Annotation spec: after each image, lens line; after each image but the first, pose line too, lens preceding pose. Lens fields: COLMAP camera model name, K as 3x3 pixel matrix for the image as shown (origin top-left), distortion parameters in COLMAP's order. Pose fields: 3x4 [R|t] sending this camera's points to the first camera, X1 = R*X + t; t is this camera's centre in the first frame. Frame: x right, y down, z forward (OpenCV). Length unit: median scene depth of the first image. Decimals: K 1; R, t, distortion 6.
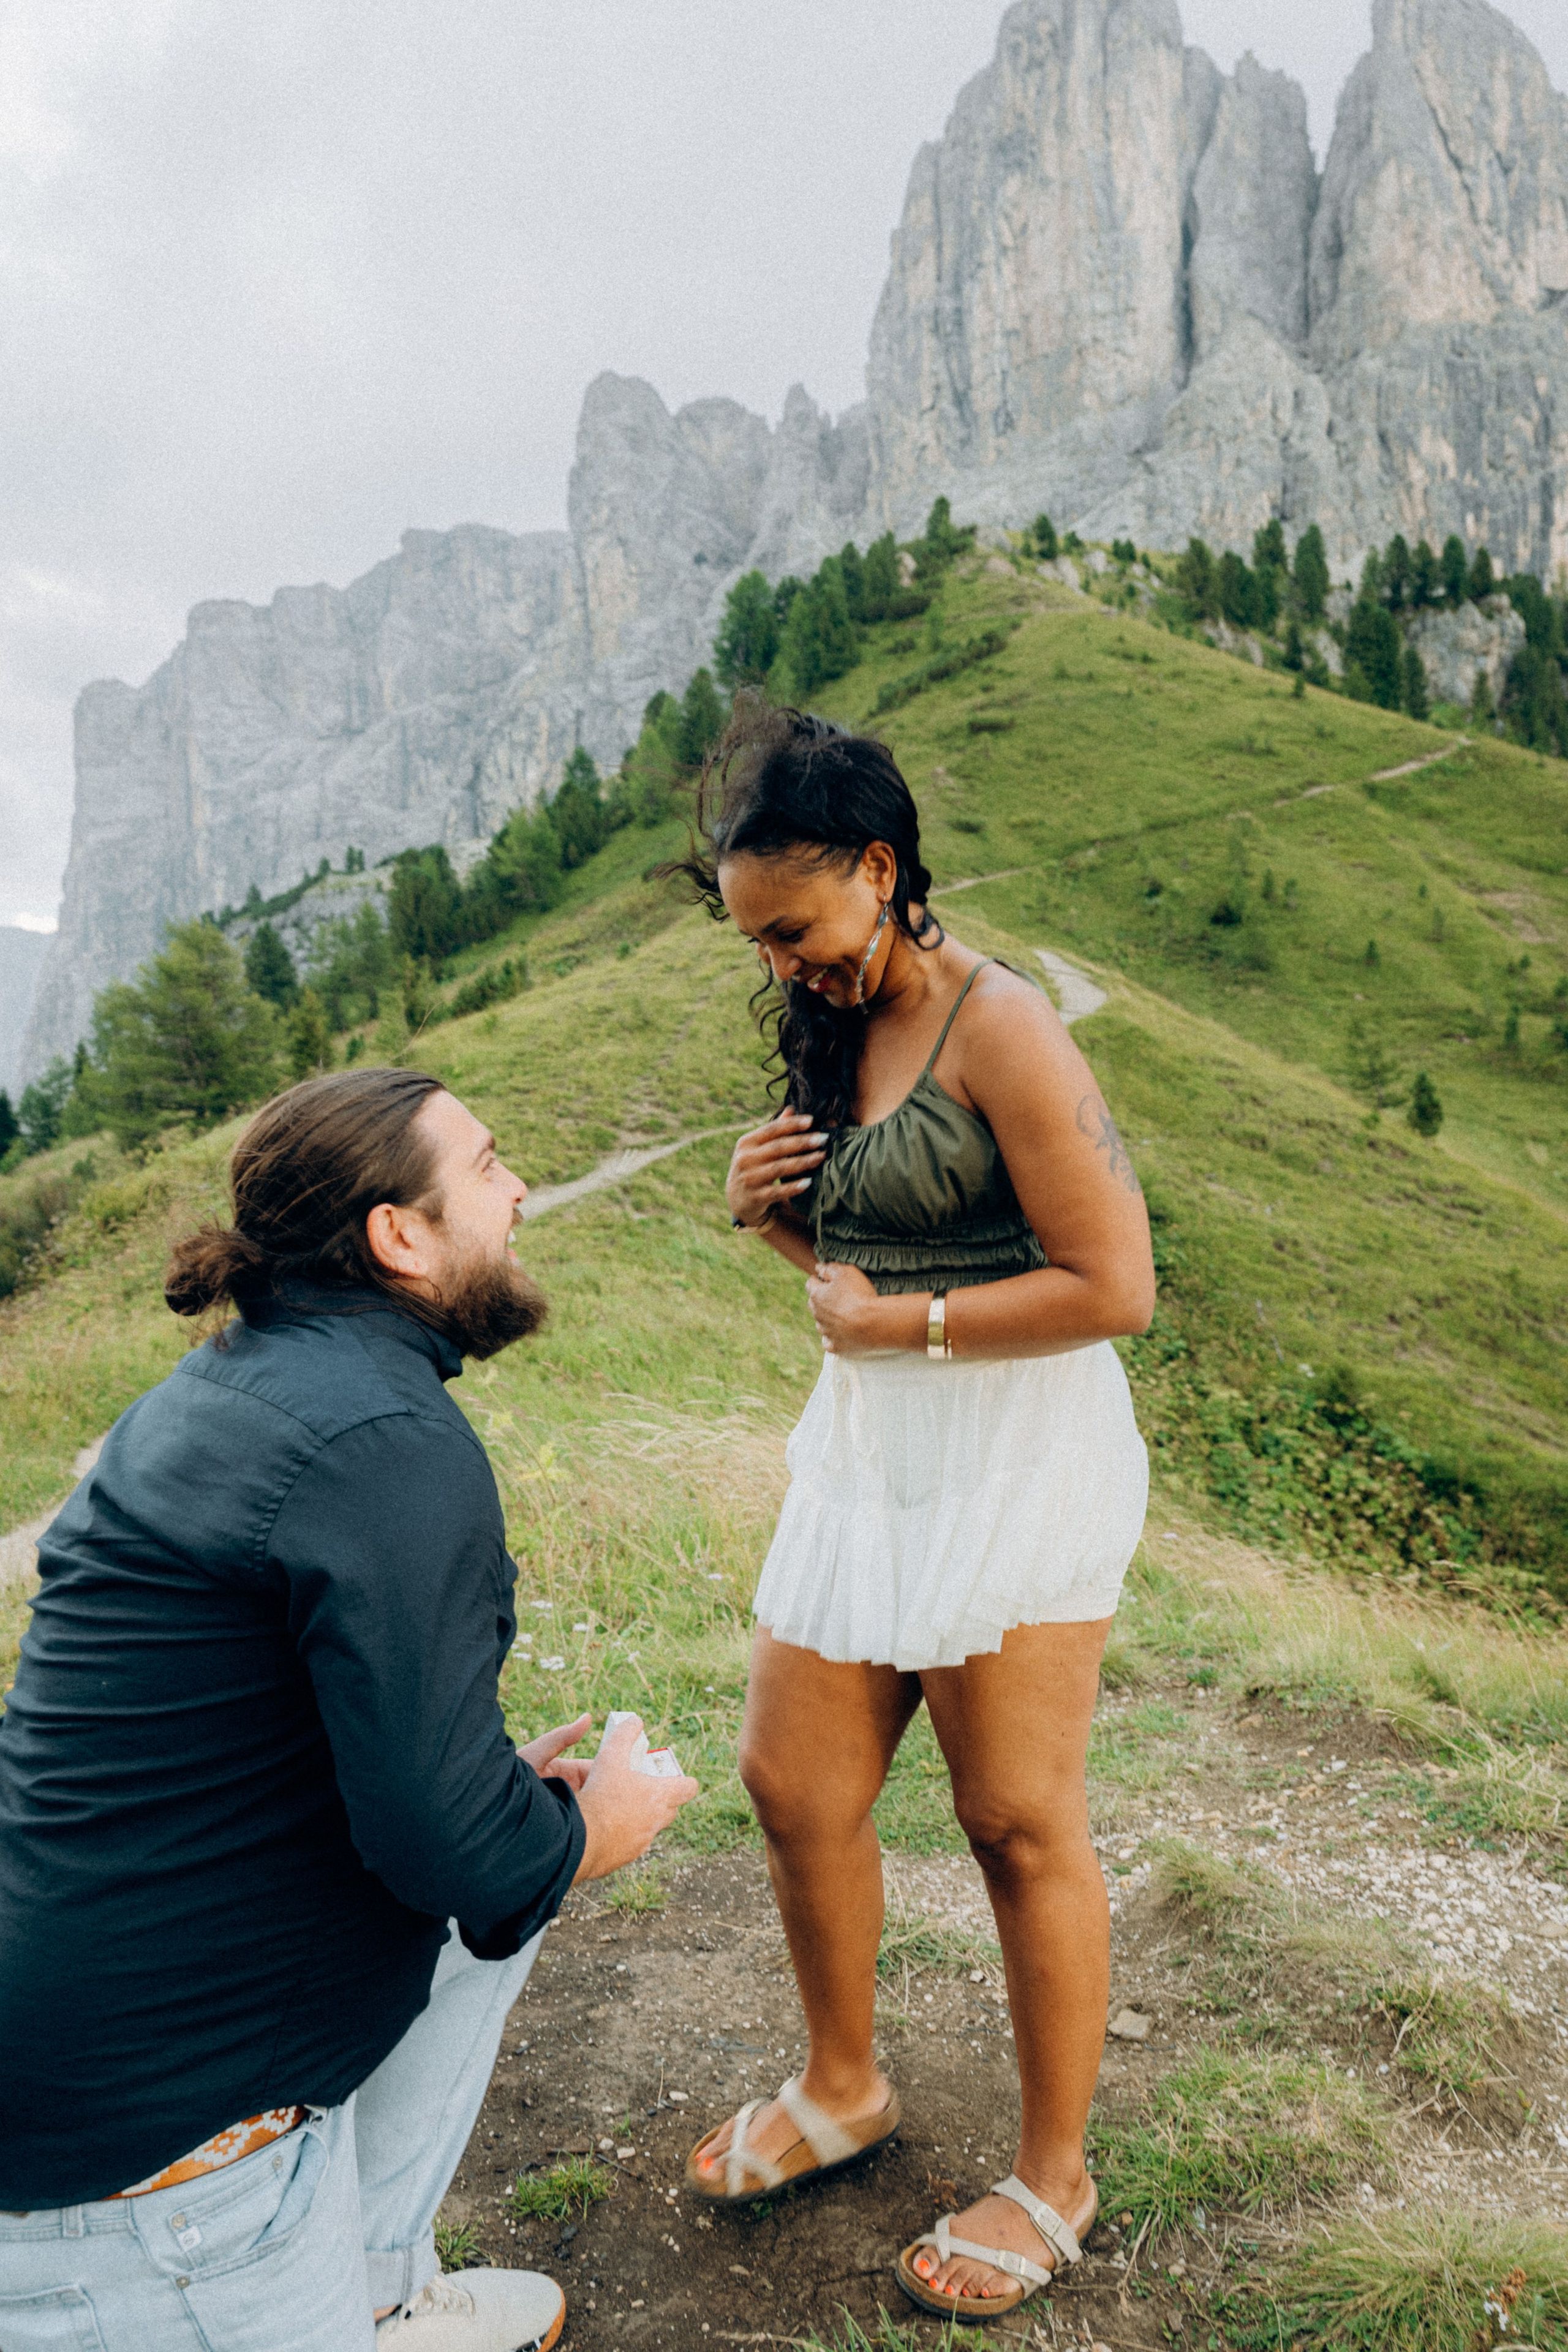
lens RADIAL K [[1614.9, 0, 830.4], [0, 1614.9, 1185.6], [0, 0, 1]] dist [-0.001157, -0.007208]
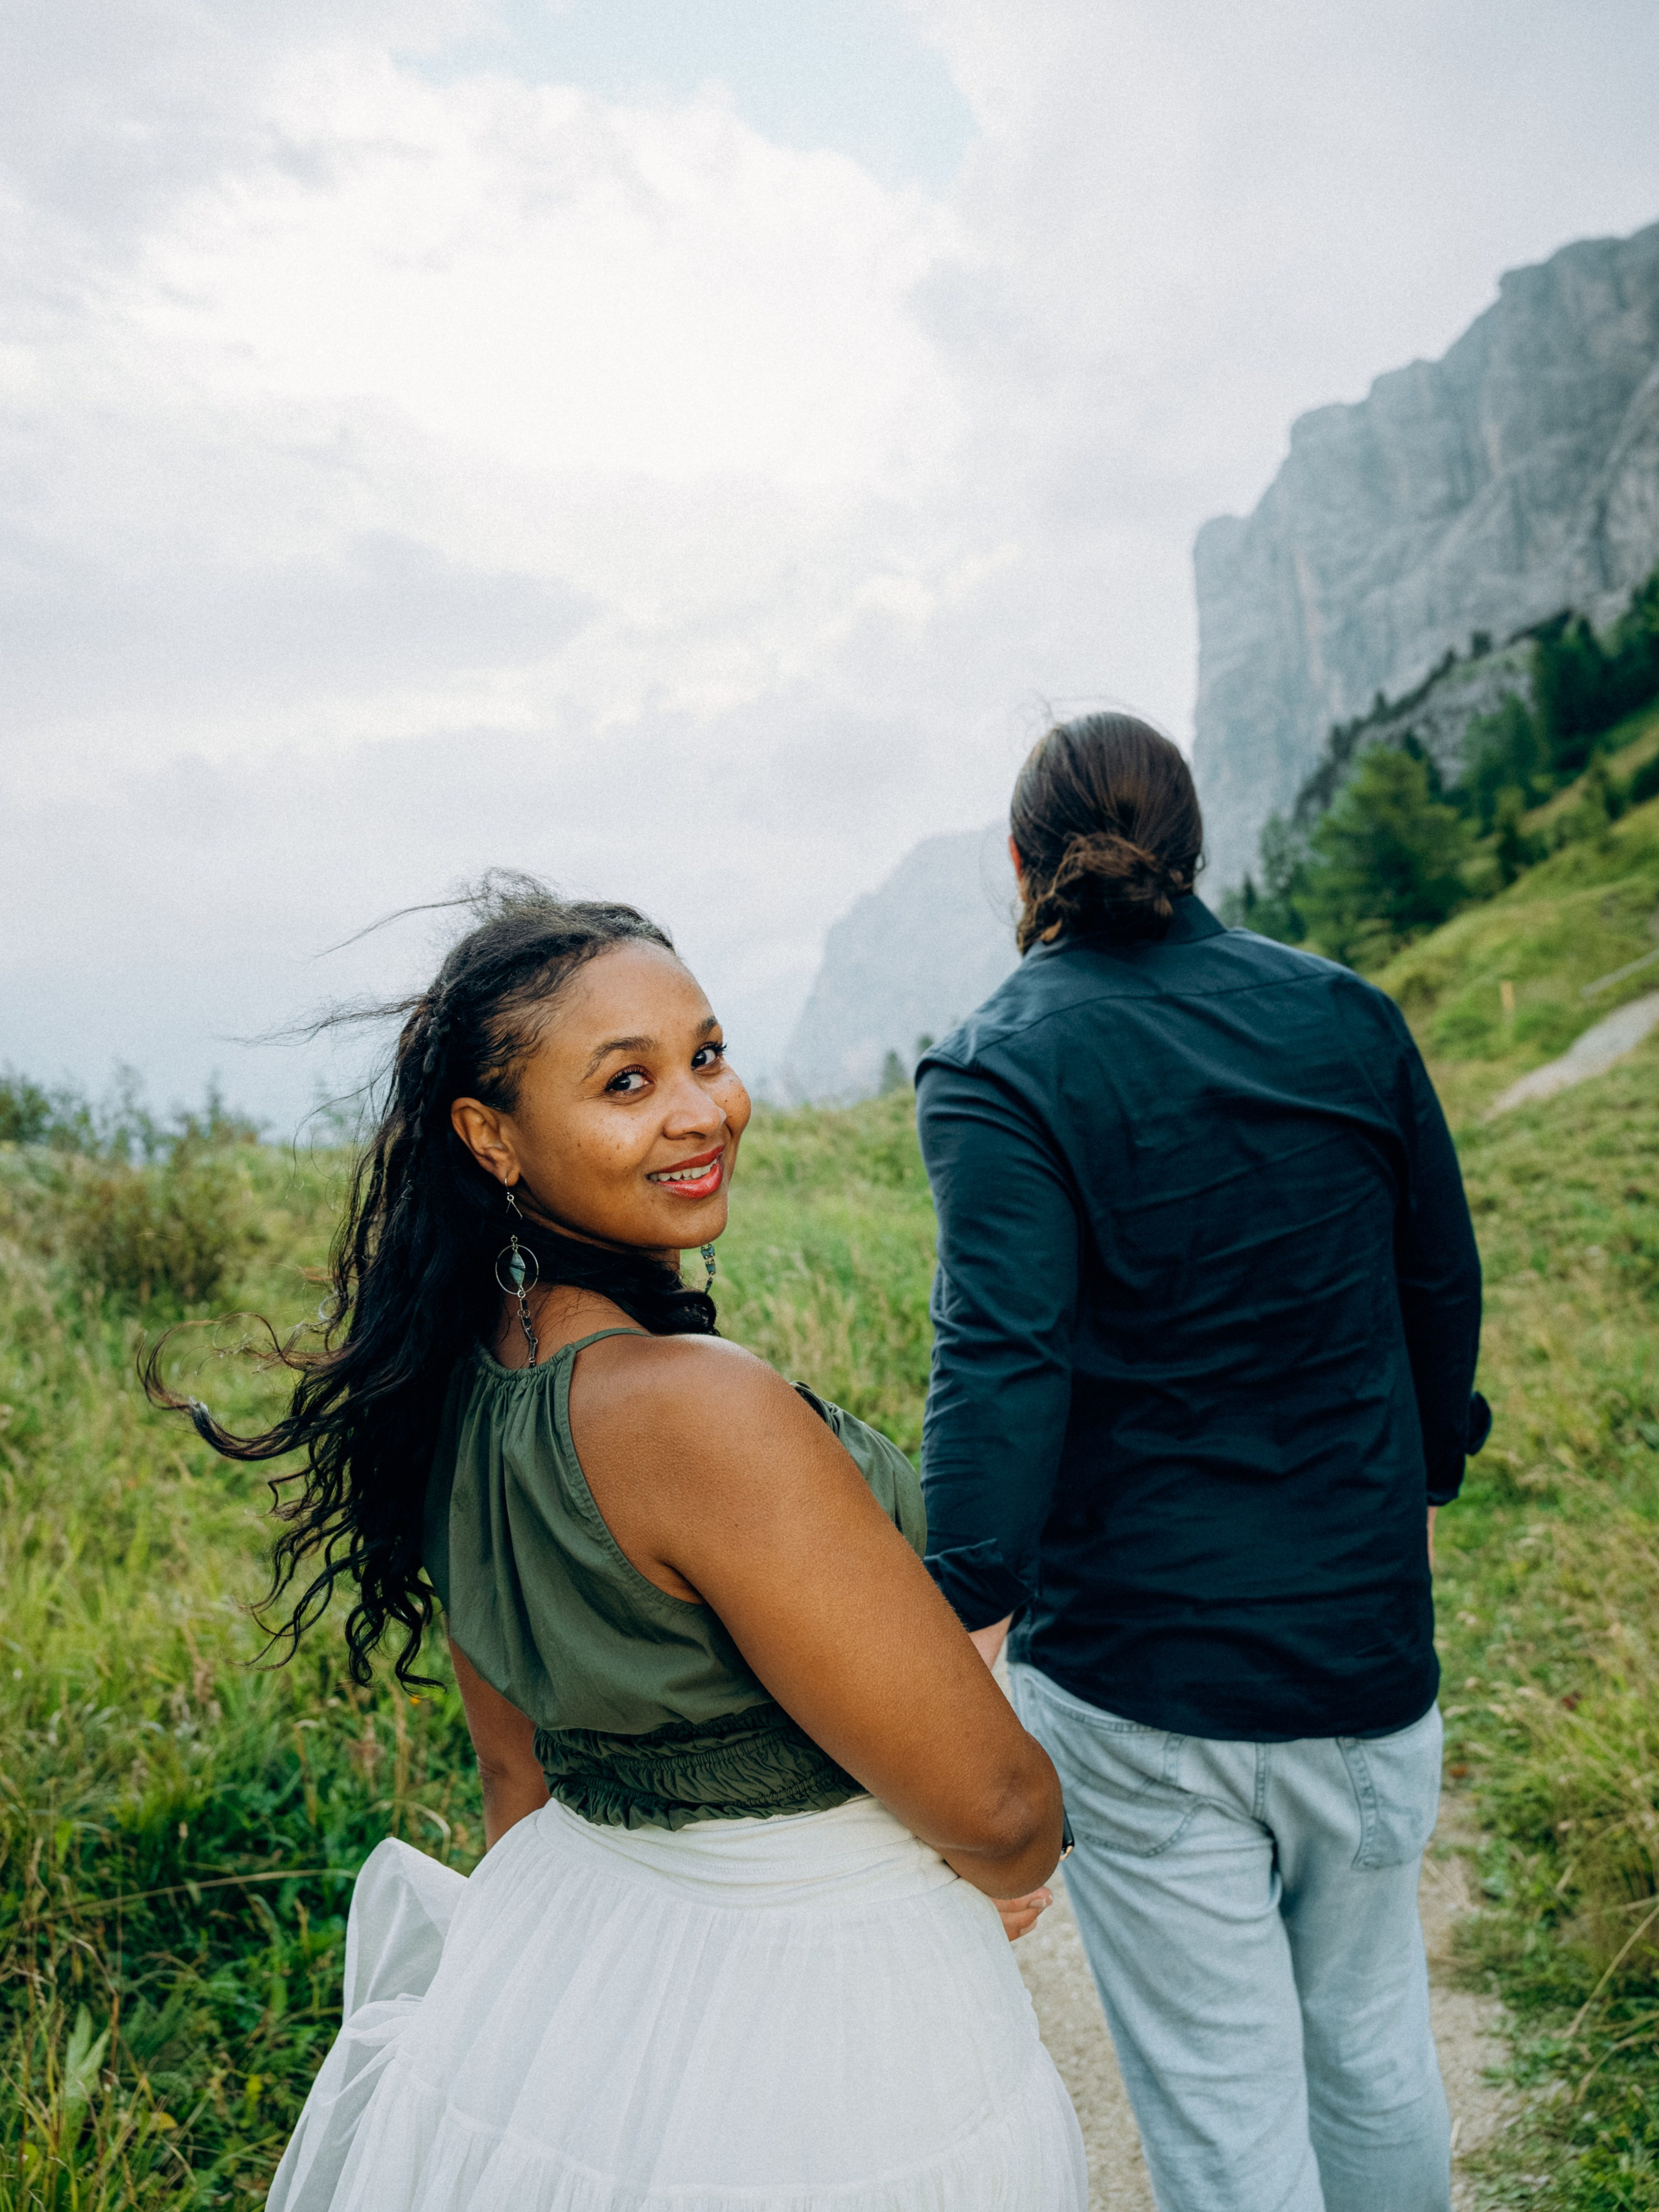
lens RADIAL K [[1682.1, 0, 849.5], [0, 1682.1, 1118.9], [0, 0, 1]] dist [-0.013974, 0.010978]
pose [[0.792769, -0.051633, -0.607331, 0.004632], [0.099150, 0.994058, 0.044912, 0.001531], [0.601404, -0.095822, 0.793178, -0.074011]]
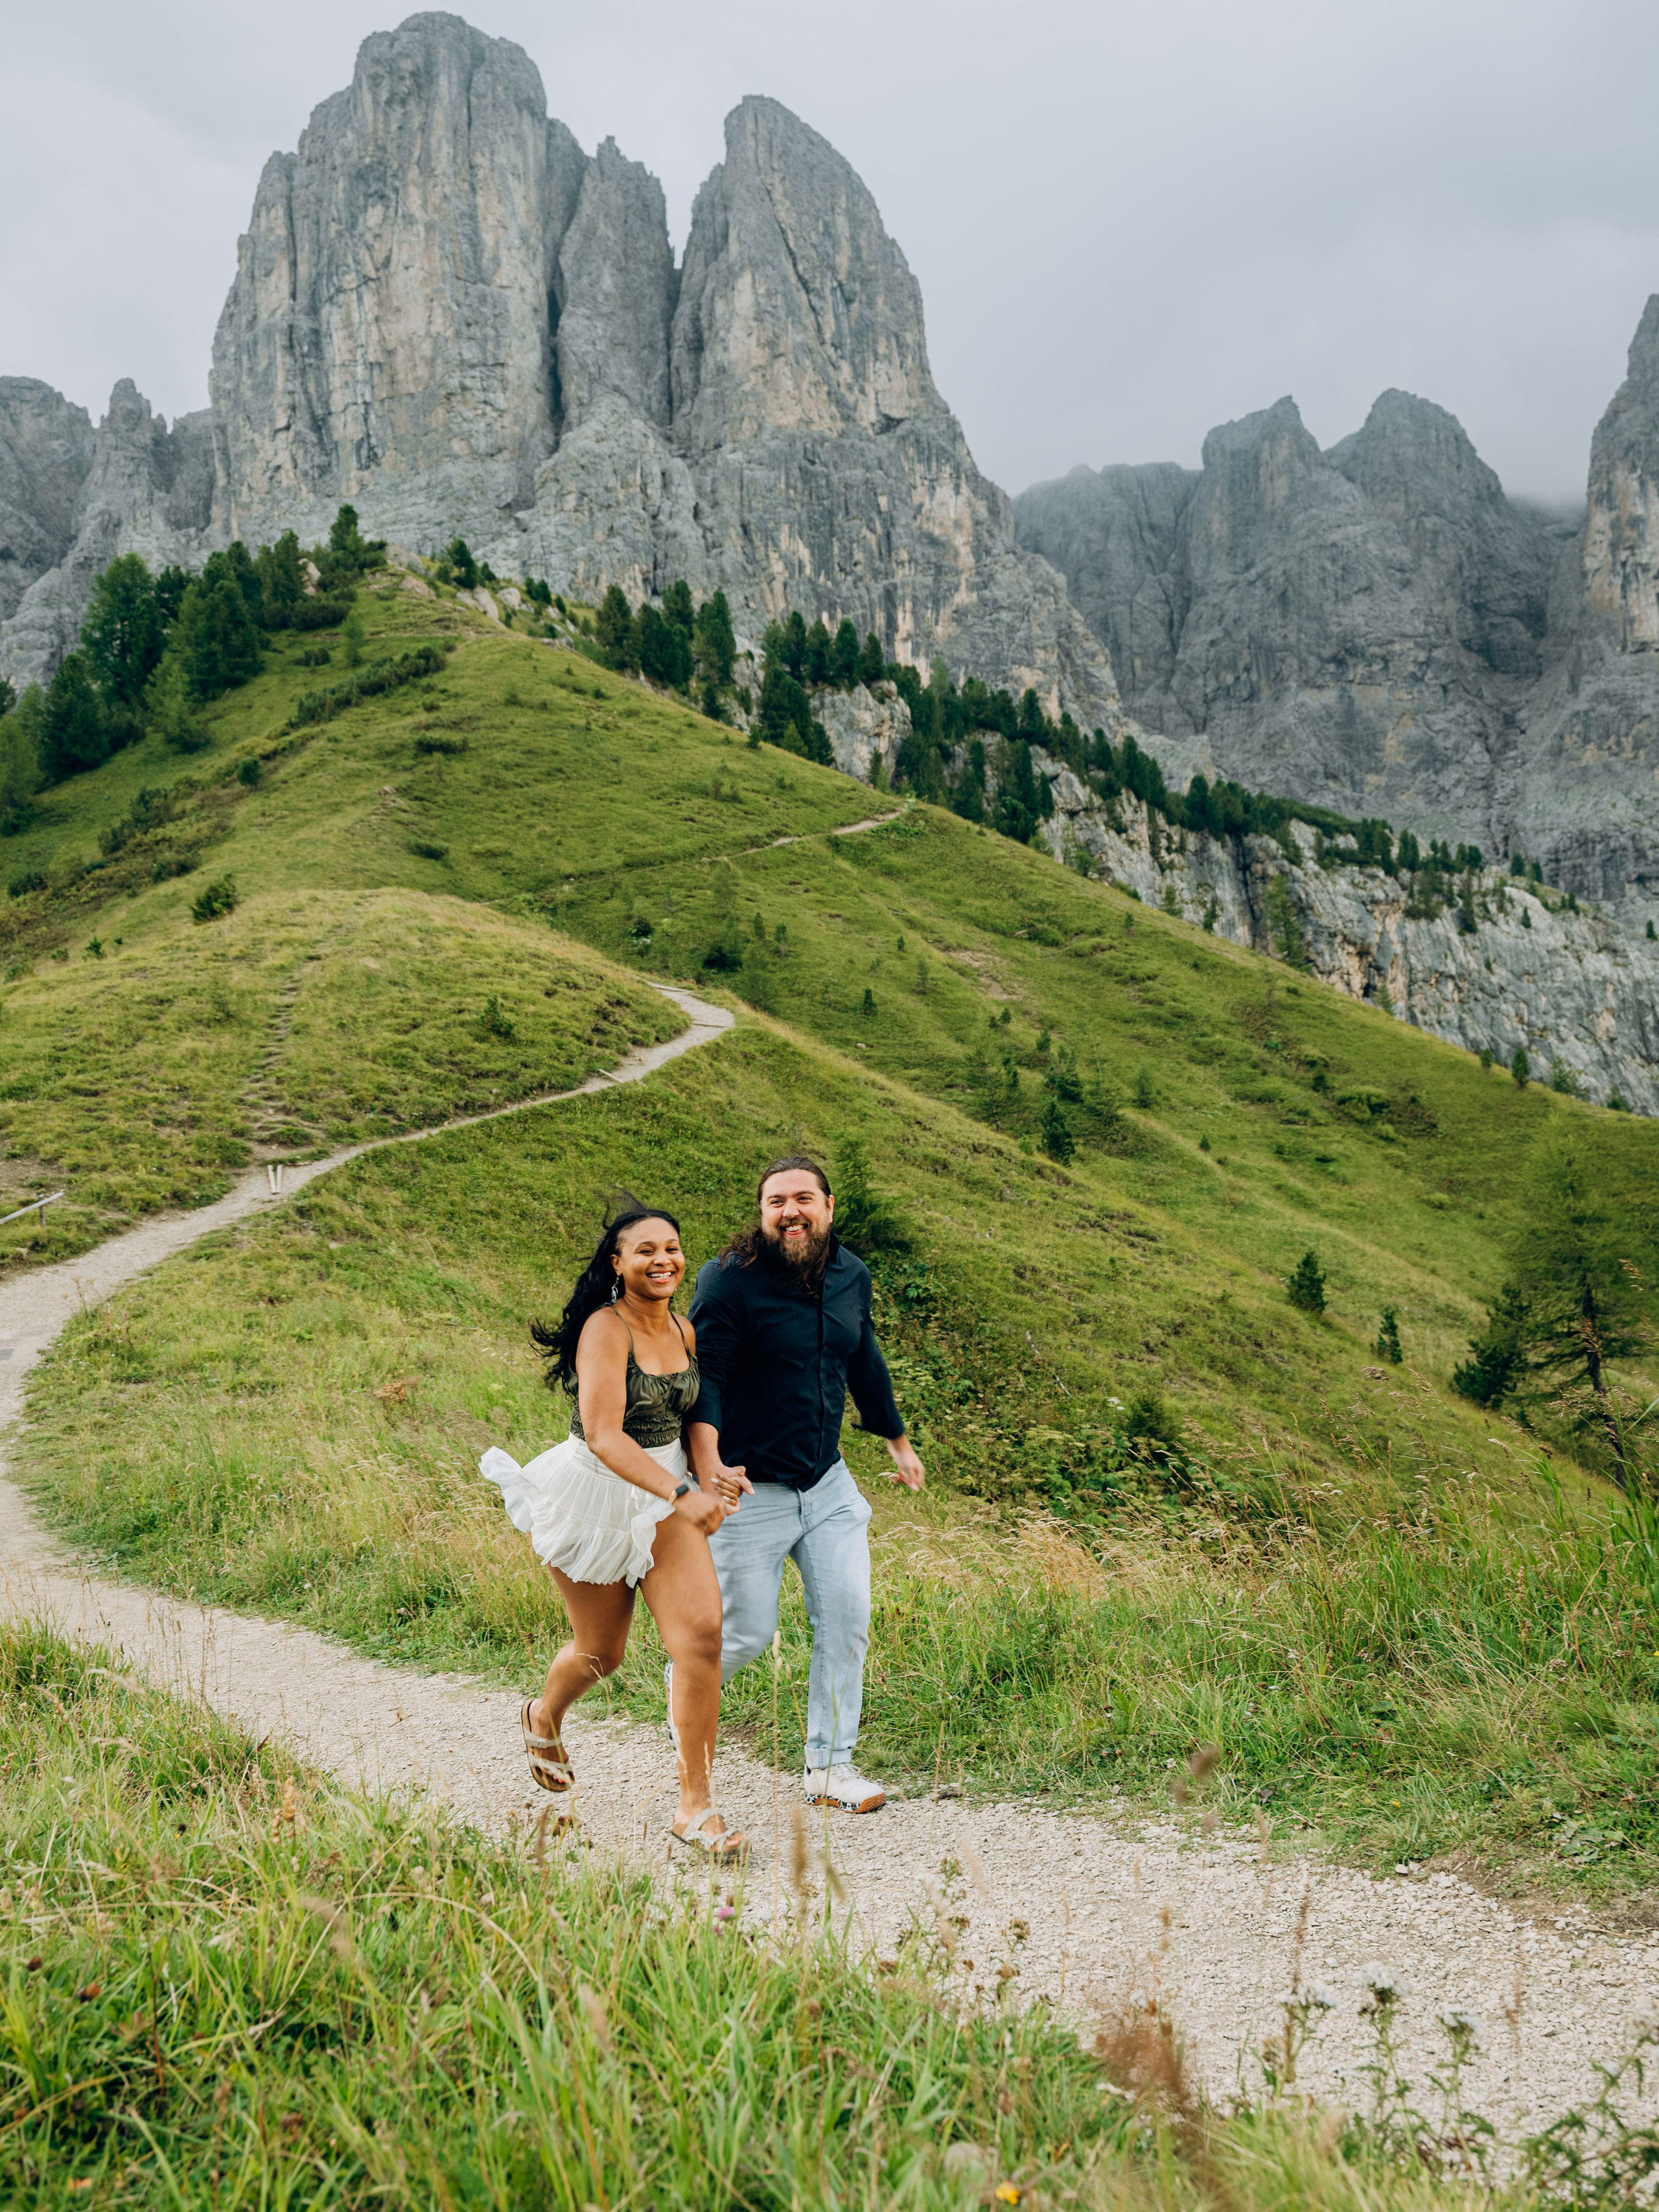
lens RADIAL K [[1682.1, 0, 795.1], [0, 1682.1, 1158.5], [0, 0, 1]] dist [-0.013974, 0.010978]
pose [[0.923696, -0.000166, 0.383125, -0.047492], [0.027545, 0.997441, -0.065979, 0.007809], [-0.382134, 0.071498, 0.921337, 0.045190]]
